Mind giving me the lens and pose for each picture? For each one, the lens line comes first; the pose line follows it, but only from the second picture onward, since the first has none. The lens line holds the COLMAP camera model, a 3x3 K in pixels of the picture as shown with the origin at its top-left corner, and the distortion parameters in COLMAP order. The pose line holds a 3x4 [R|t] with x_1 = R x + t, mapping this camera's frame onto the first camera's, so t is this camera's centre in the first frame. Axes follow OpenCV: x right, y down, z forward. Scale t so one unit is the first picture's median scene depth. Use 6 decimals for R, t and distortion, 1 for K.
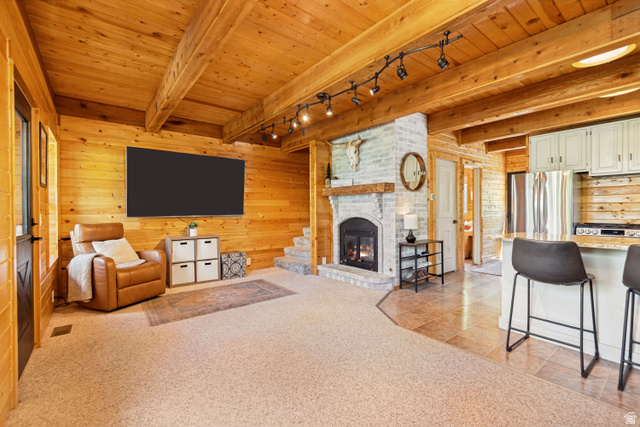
lens RADIAL K [[284.5, 0, 321.4], [0, 284.5, 213.2], [0, 0, 1]] dist [0.002754, -0.001528]
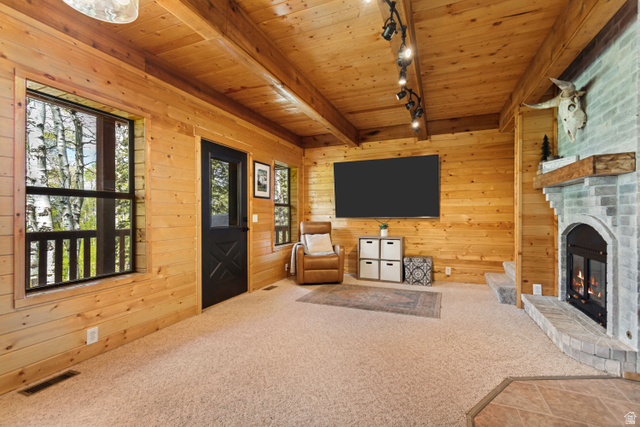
lens RADIAL K [[284.5, 0, 320.5], [0, 284.5, 217.8], [0, 0, 1]] dist [0.002754, -0.001528]
pose [[0.483216, 0.012951, -0.875405, 0.394158], [-0.002410, 0.999906, 0.013462, -0.002882], [0.875498, -0.004395, 0.483202, 0.304762]]
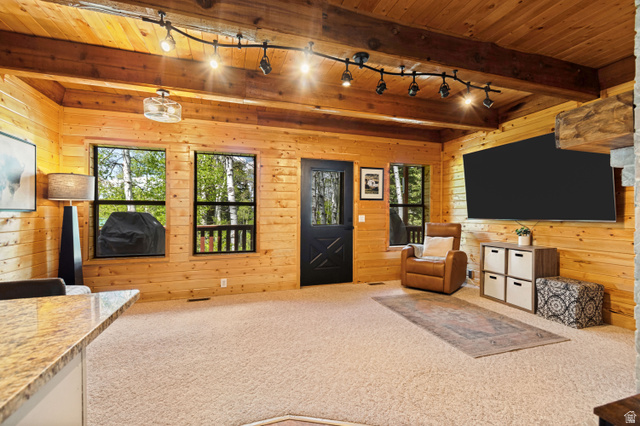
lens RADIAL K [[284.5, 0, 323.8], [0, 284.5, 213.6], [0, 0, 1]] dist [0.002754, -0.001528]
pose [[-0.334890, 0.006976, -0.942231, 0.506789], [-0.000229, 0.999972, 0.007484, -0.014316], [0.942257, 0.002723, -0.334879, 0.811789]]
